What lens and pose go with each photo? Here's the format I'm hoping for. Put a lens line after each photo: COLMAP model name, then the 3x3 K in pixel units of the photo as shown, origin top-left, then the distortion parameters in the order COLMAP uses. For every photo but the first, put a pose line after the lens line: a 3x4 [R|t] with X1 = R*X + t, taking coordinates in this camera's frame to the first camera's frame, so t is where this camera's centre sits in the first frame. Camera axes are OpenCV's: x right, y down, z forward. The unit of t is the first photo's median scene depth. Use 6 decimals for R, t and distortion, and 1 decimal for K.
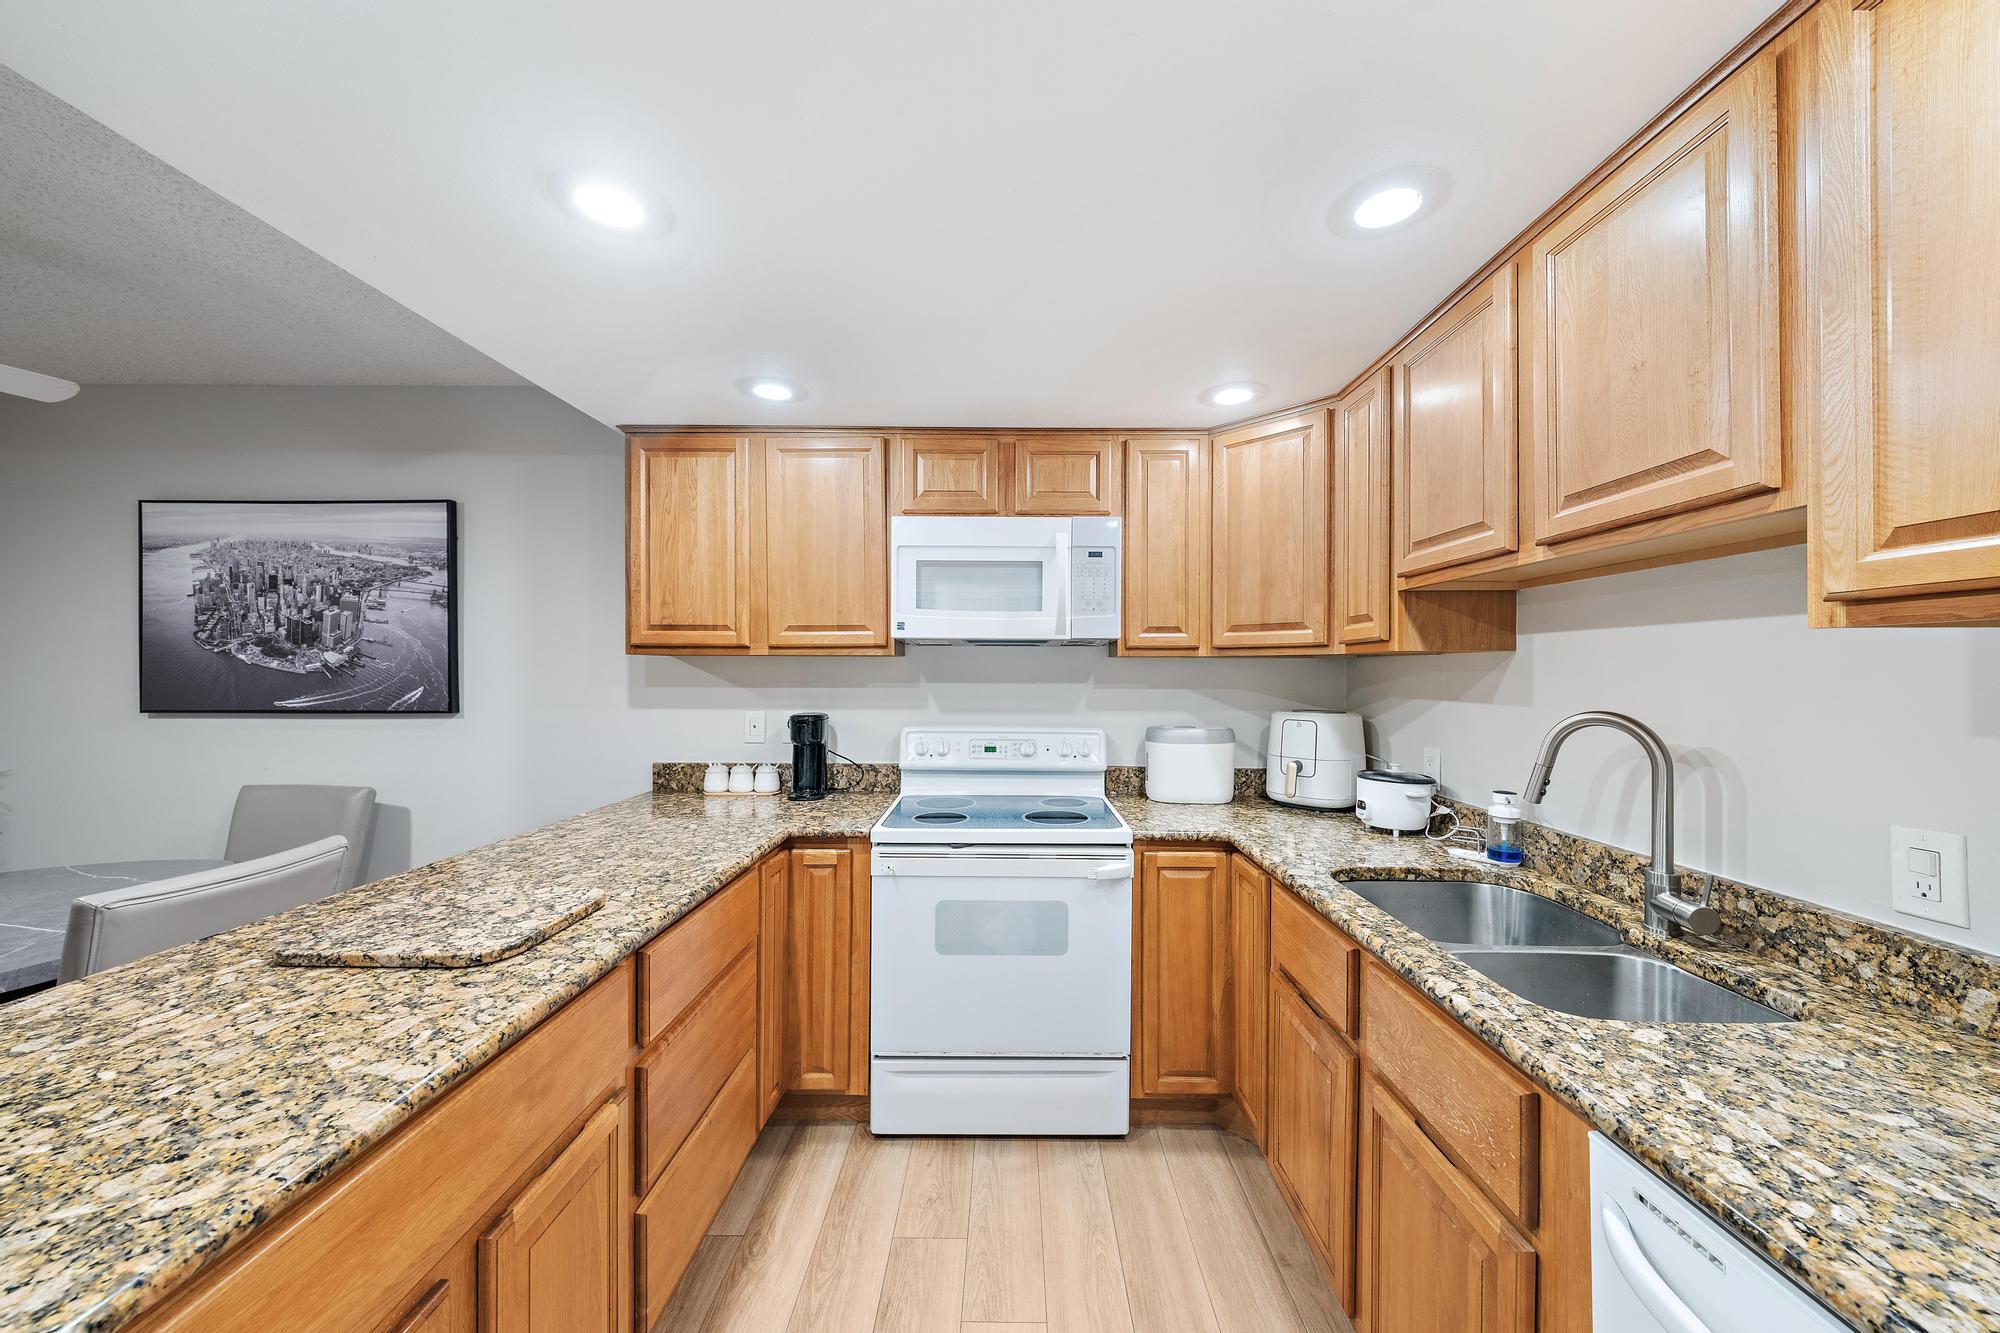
lens RADIAL K [[701.8, 0, 1007.3], [0, 701.8, 669.9], [0, 0, 1]] dist [0.000615, -0.000439]
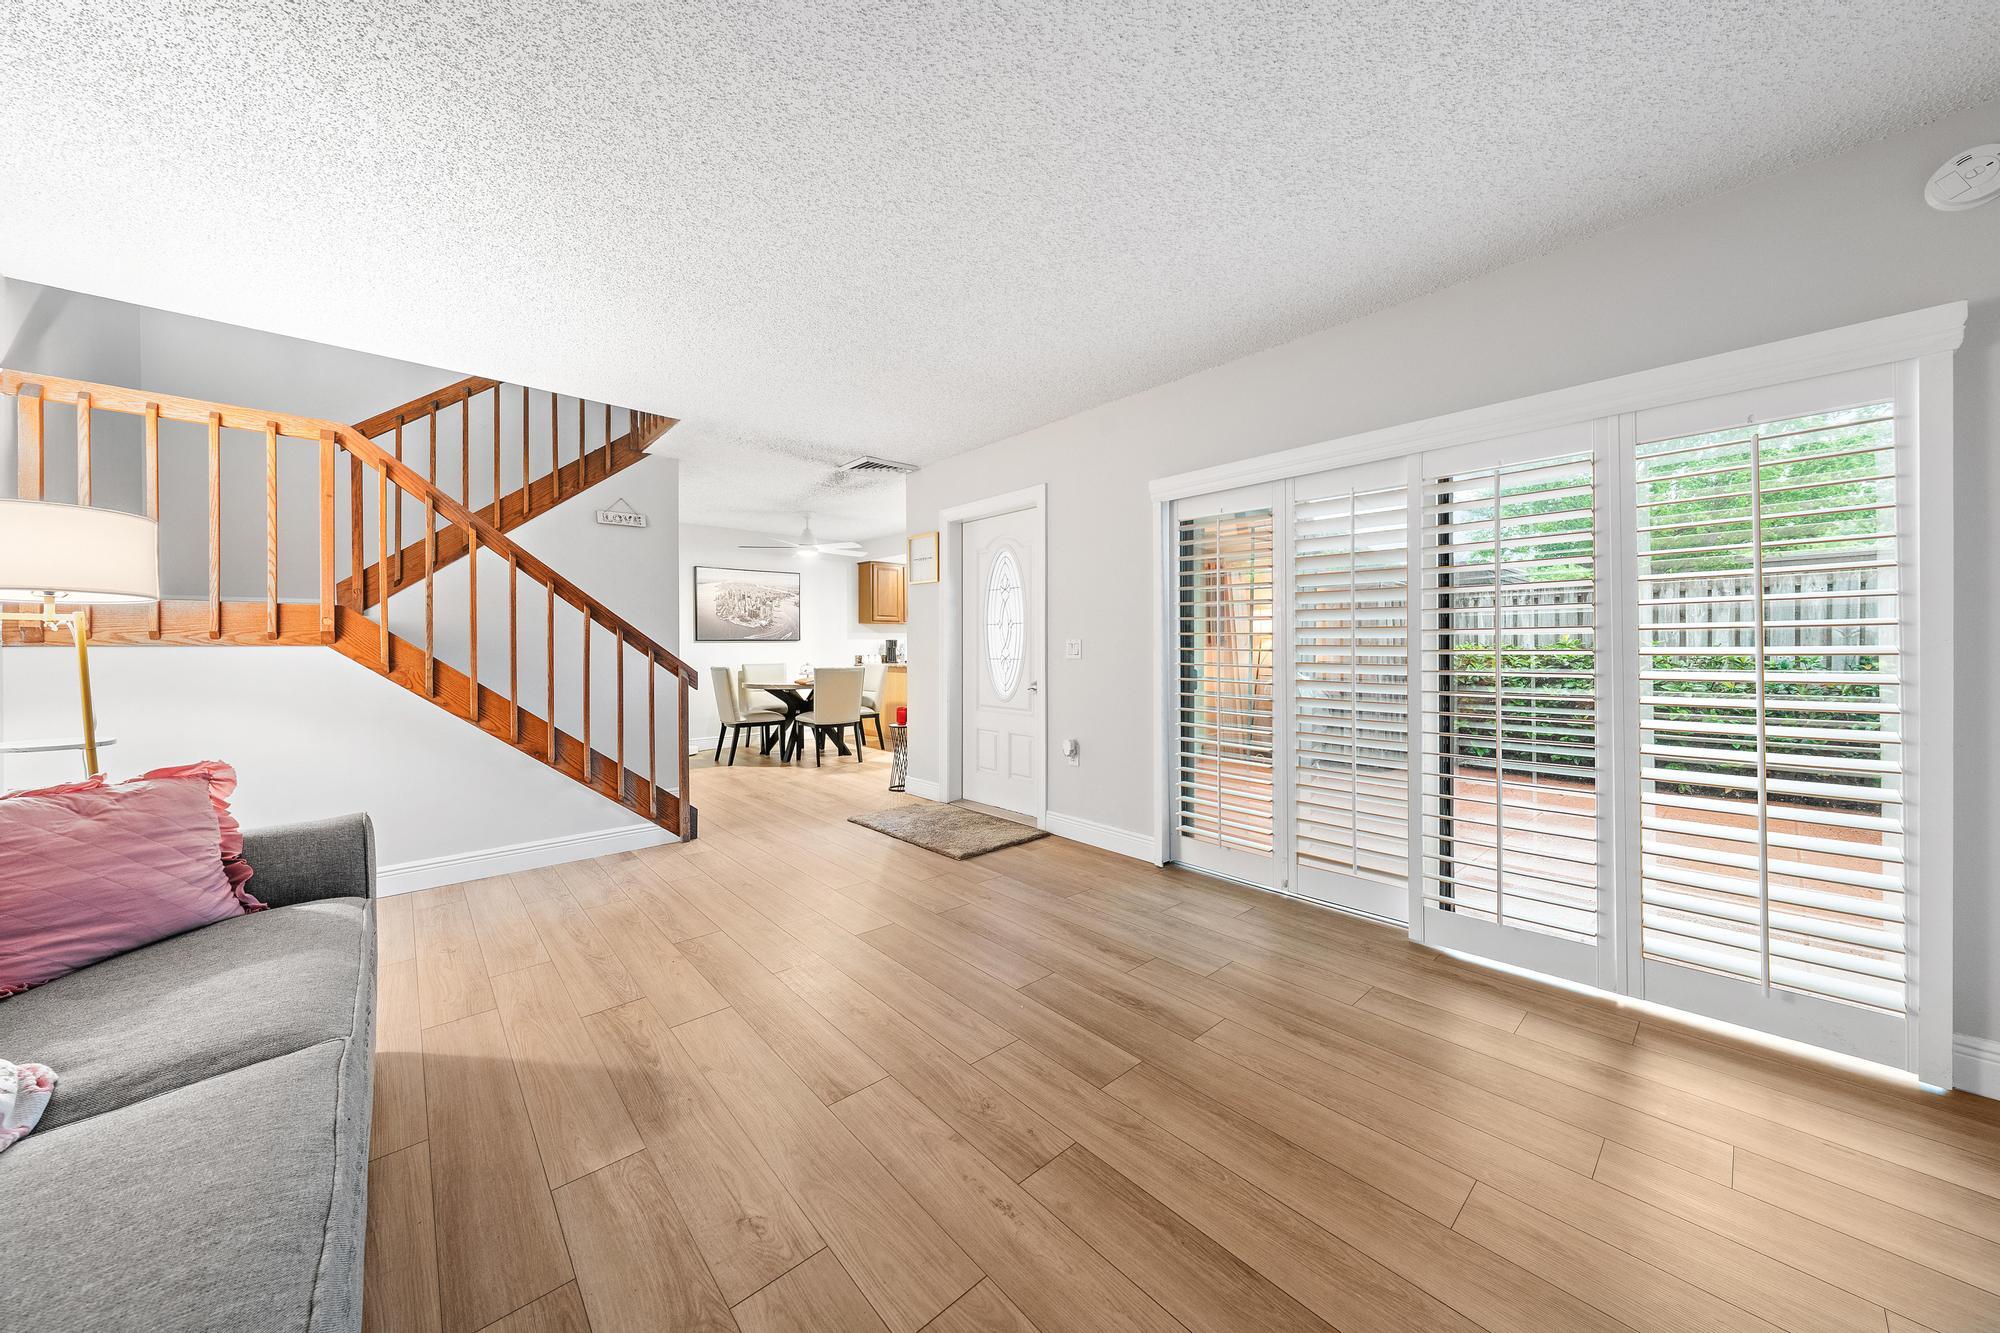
lens RADIAL K [[676.8, 0, 991.7], [0, 676.8, 650.0], [0, 0, 1]] dist [0.001442, 0.000011]
pose [[0.753080, -0.012482, 0.657810, -2.548367], [0.003899, 0.999887, 0.014509, 0.077129], [-0.657917, -0.008361, 0.753044, -2.331550]]
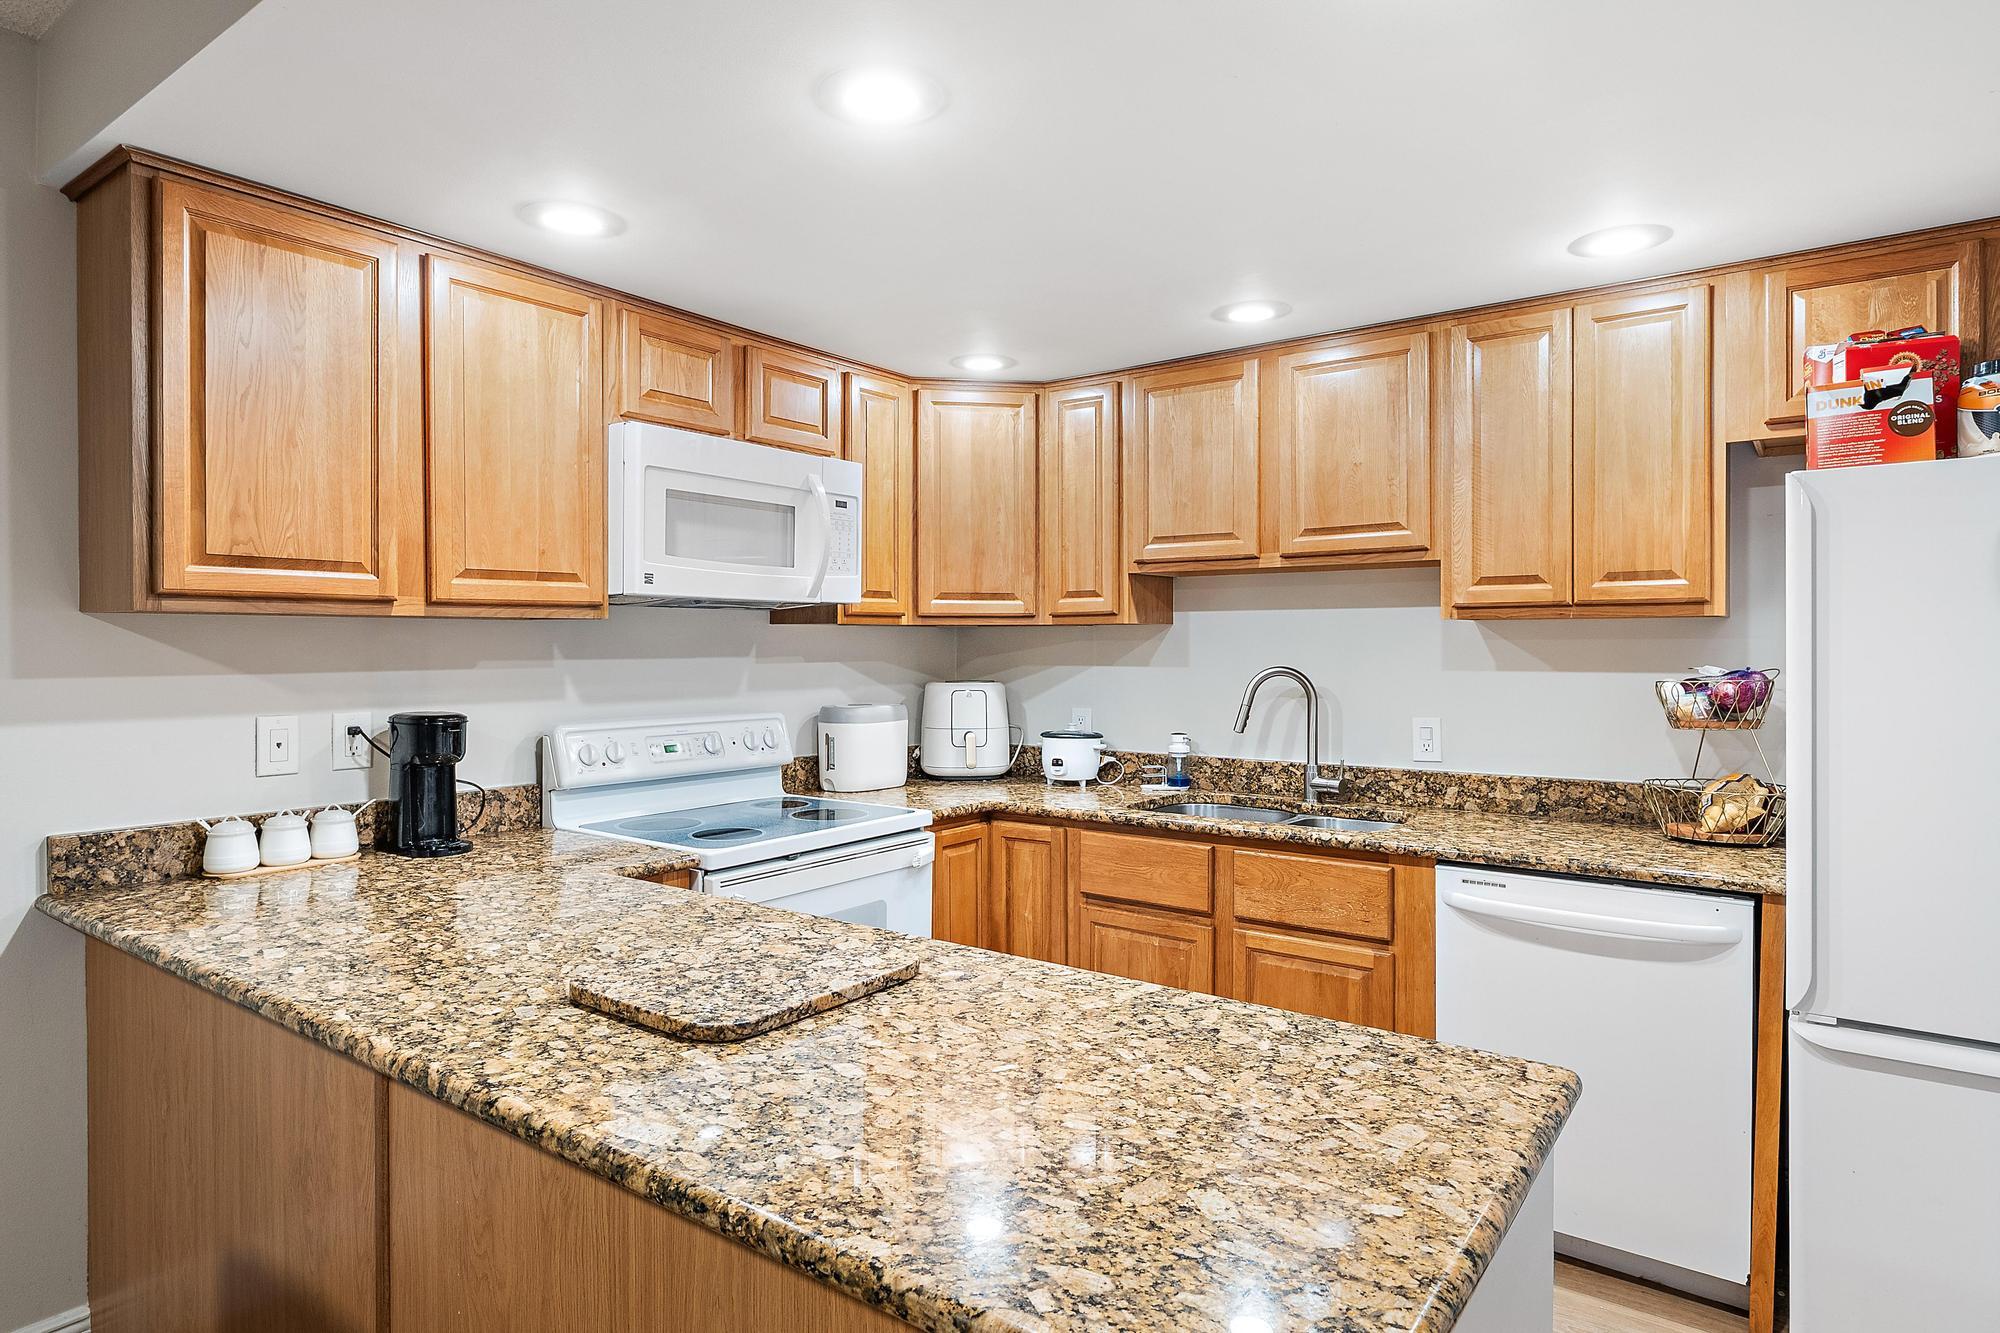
lens RADIAL K [[1111.5, 0, 1014.8], [0, 1111.5, 658.1], [0, 0, 1]] dist [0.003509, 0.001078]
pose [[0.583528, -0.014836, 0.811958, -0.852245], [0.000822, 0.999843, 0.017678, -0.001559], [-0.812093, -0.009649, 0.583449, 0.038937]]
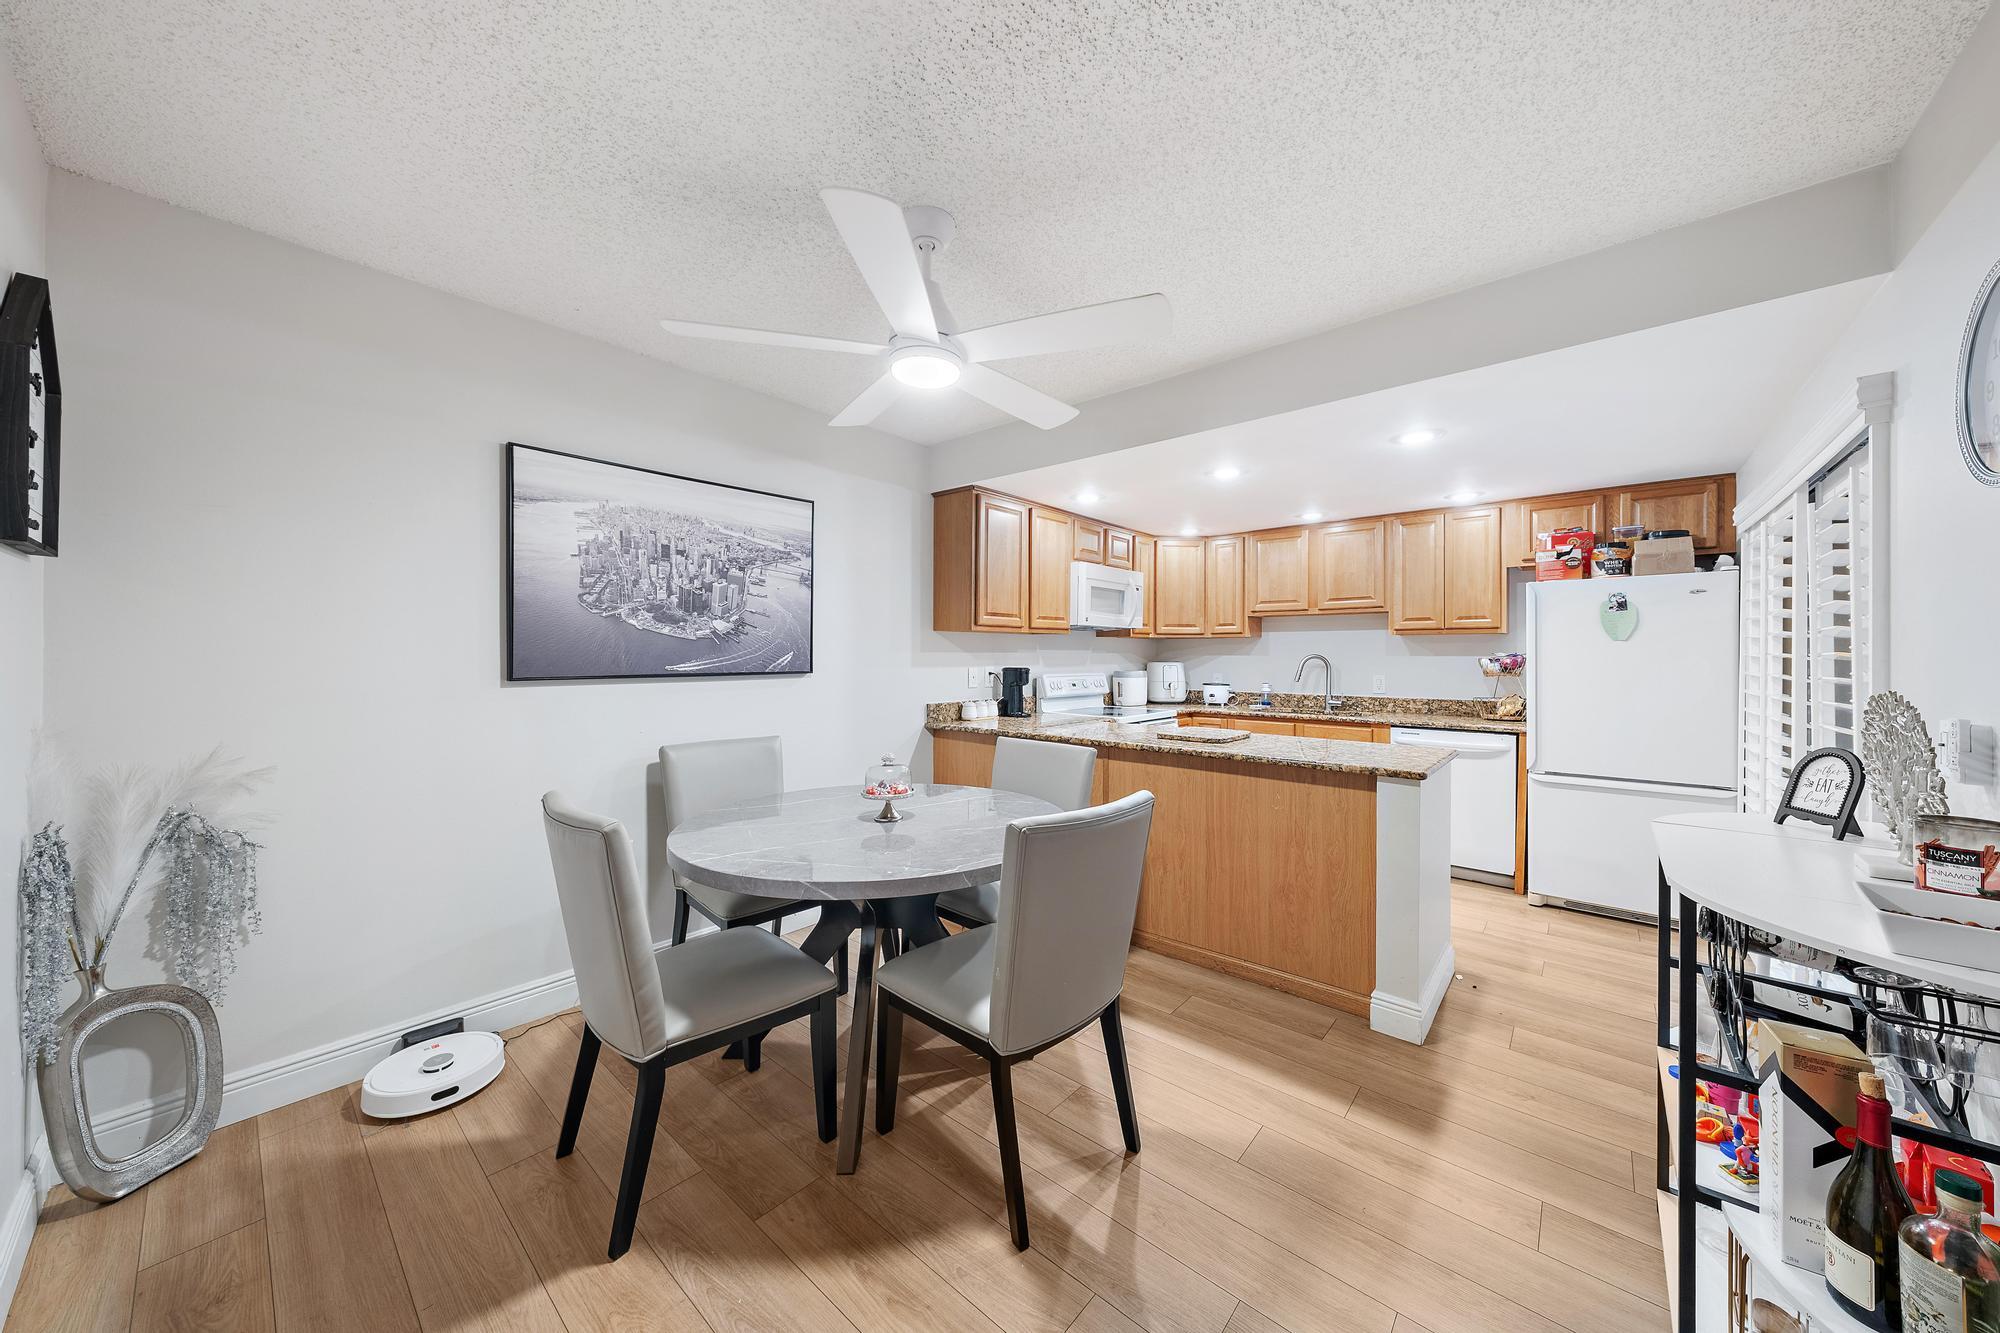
lens RADIAL K [[676.8, 0, 1007.8], [0, 676.8, 656.2], [0, 0, 1]] dist [0.001442, 0.000011]
pose [[0.649493, -0.005160, 0.760350, -1.708691], [-0.002444, 0.999958, 0.008874, 0.023339], [-0.760364, -0.007622, 0.649452, -0.045963]]
